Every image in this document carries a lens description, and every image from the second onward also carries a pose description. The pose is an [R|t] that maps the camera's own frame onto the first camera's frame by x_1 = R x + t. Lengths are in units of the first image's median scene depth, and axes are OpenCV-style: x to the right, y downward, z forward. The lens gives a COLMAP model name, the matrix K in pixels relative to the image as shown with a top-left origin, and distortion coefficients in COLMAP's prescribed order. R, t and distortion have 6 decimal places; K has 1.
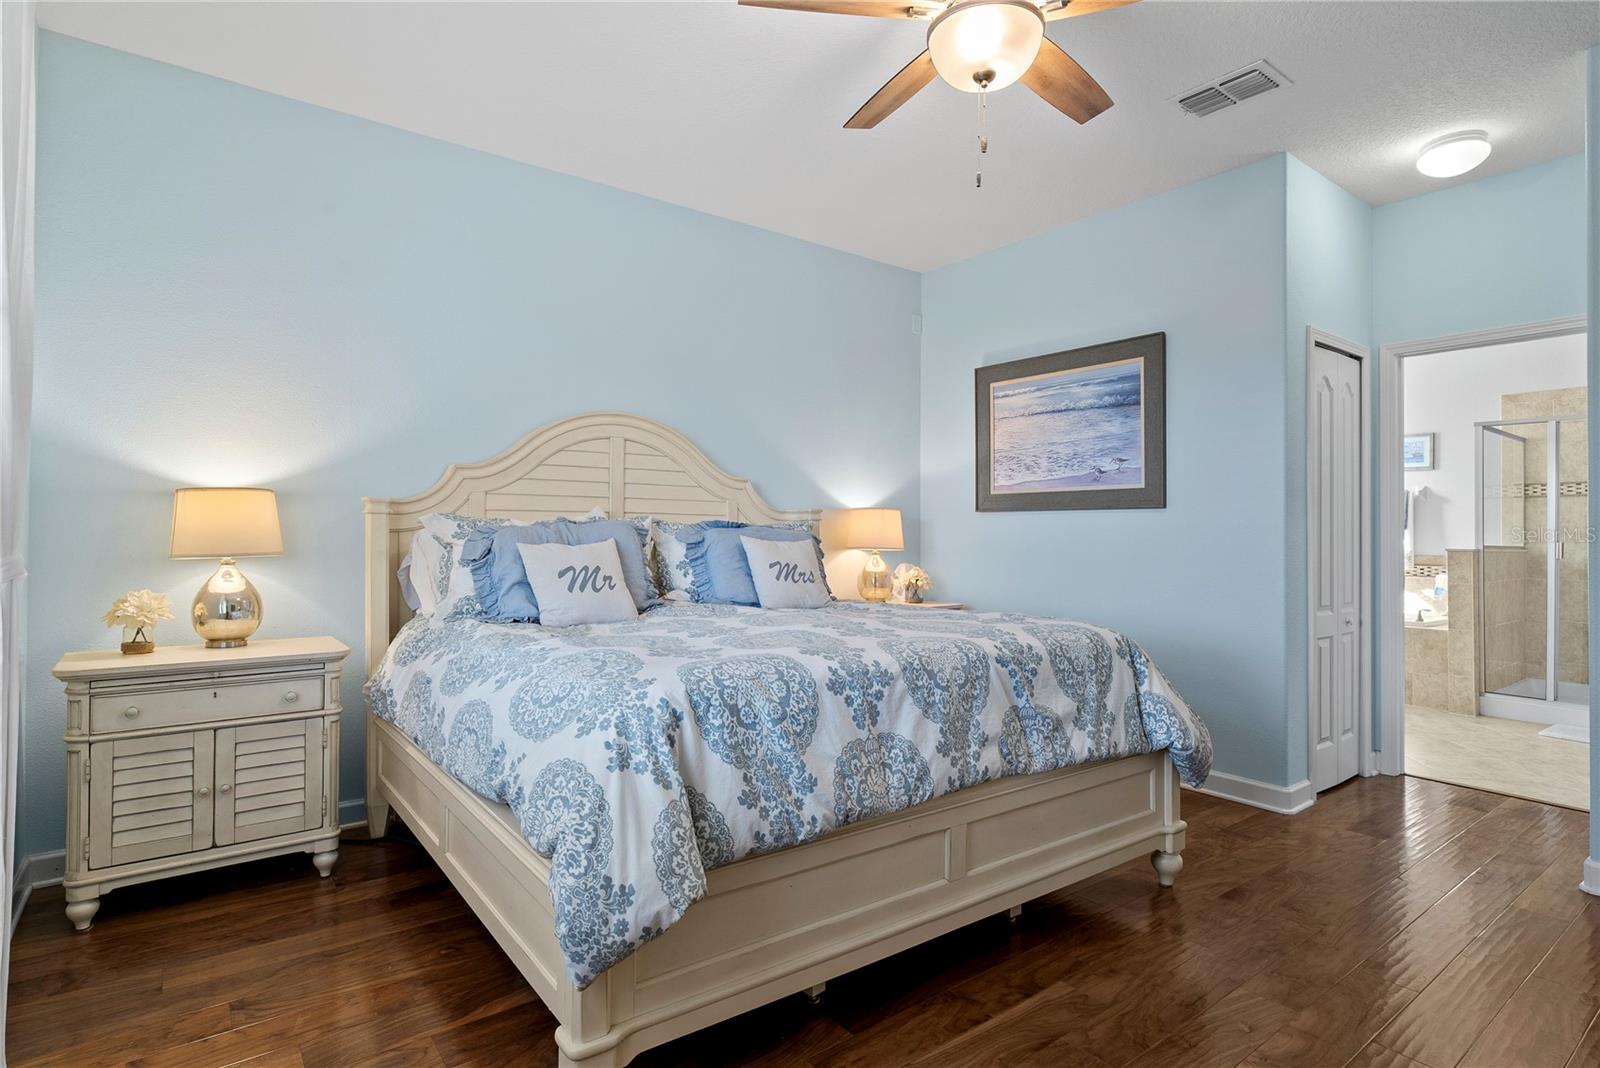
lens RADIAL K [[823.2, 0, 805.8], [0, 823.2, 525.5], [0, 0, 1]] dist [-0.003824, 0.001684]
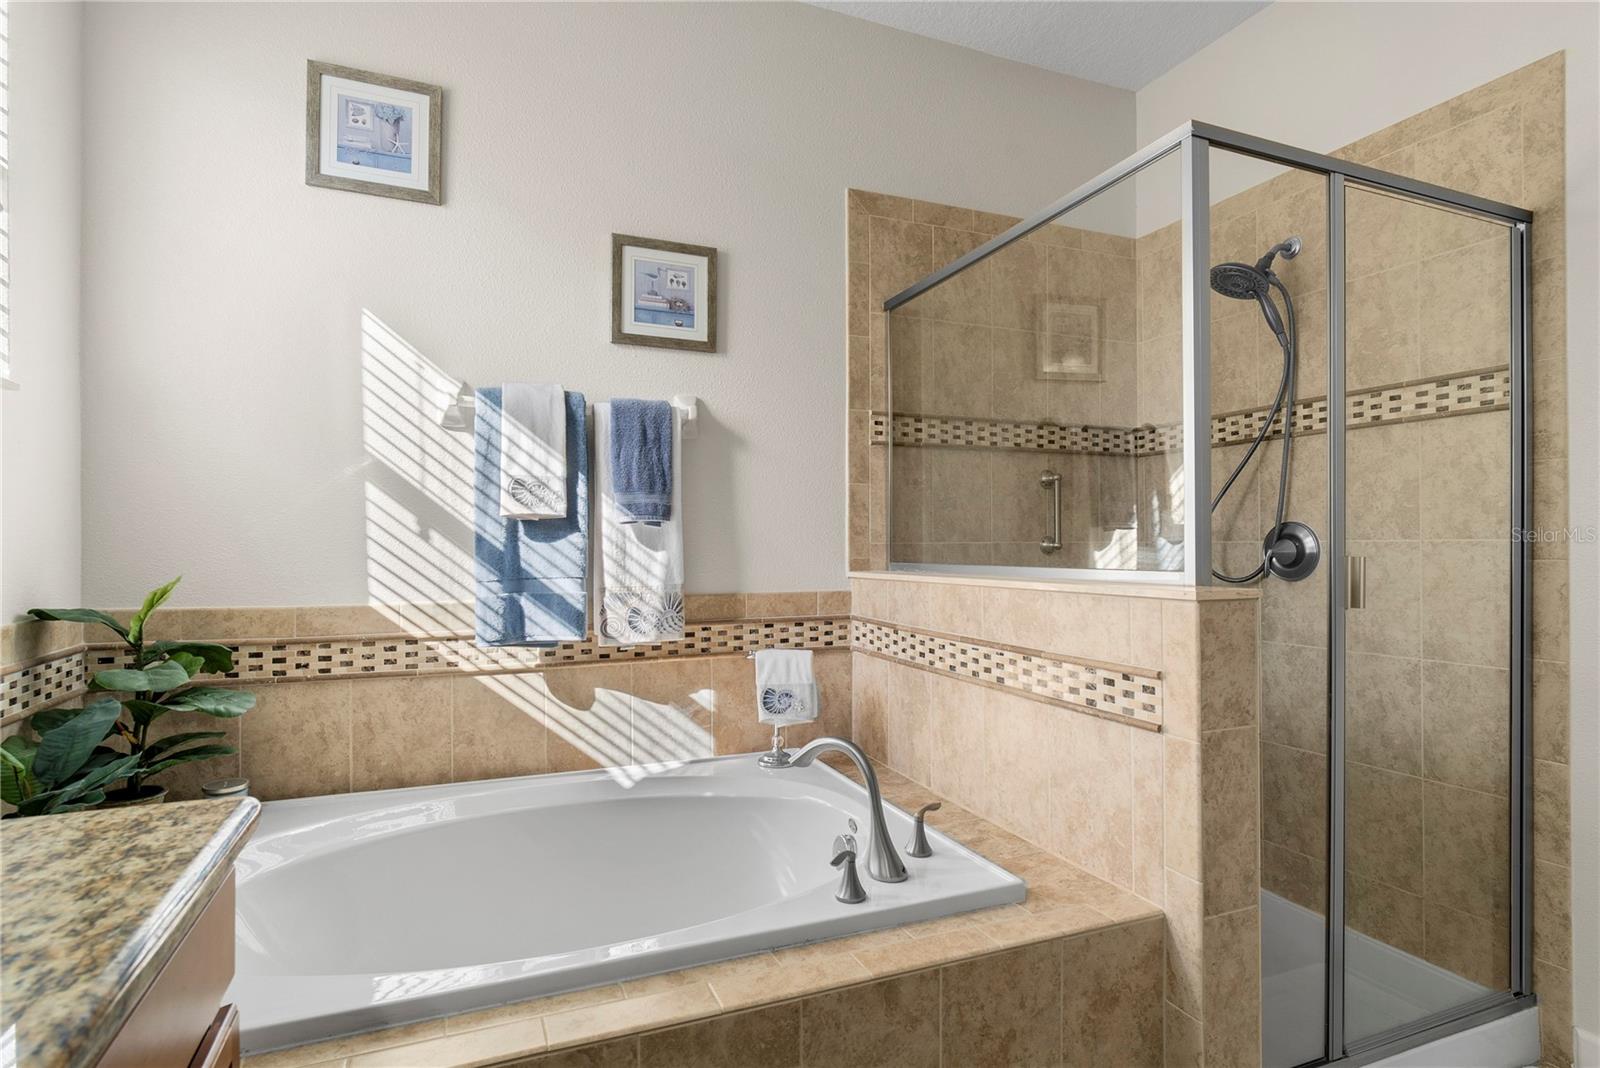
lens RADIAL K [[823.2, 0, 787.7], [0, 823.2, 546.9], [0, 0, 1]] dist [-0.003824, 0.001684]
pose [[0.279704, -0.009349, 0.960041, 0.473443], [-0.003909, 0.999933, 0.010876, 0.012740], [-0.960078, -0.006795, 0.279649, 0.956388]]
